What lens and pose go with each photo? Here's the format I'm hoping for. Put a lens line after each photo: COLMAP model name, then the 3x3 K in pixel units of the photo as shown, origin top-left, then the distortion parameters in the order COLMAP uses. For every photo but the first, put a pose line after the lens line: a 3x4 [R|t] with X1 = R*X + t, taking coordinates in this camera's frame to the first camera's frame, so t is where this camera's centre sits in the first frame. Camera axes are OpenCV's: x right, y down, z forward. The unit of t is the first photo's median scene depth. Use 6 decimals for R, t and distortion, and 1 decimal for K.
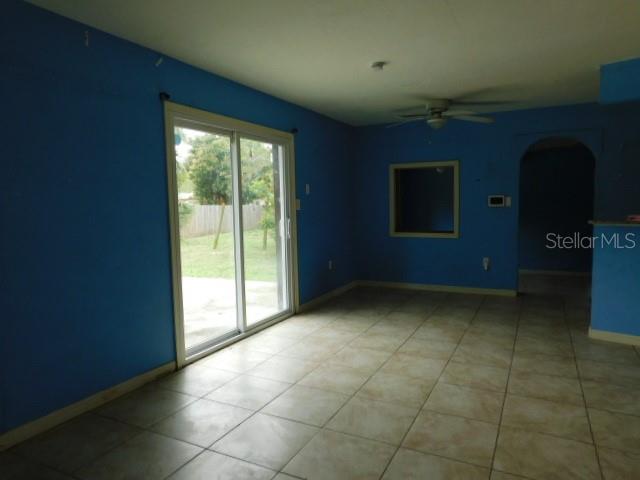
lens RADIAL K [[440.0, 0, 320.0], [0, 440.0, 240.0], [0, 0, 1]] dist [-0.049094, 0.064690]
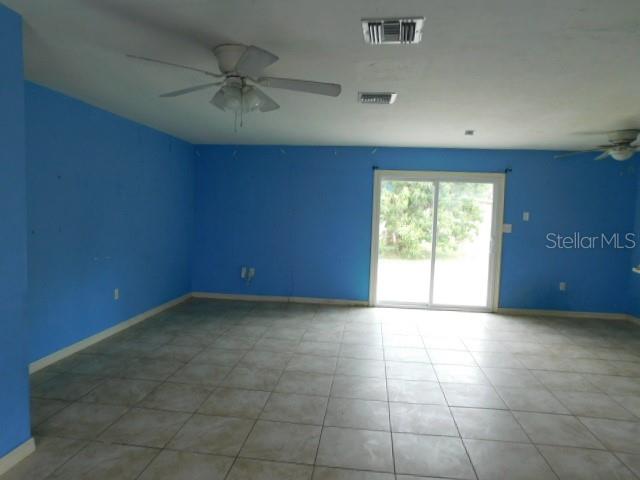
lens RADIAL K [[440.0, 0, 320.0], [0, 440.0, 240.0], [0, 0, 1]] dist [-0.049094, 0.064690]
pose [[0.338883, 0.098852, -0.935621, 1.035142], [-0.117898, 0.991088, 0.062010, -0.067518], [0.933412, 0.089294, 0.347517, 0.067959]]
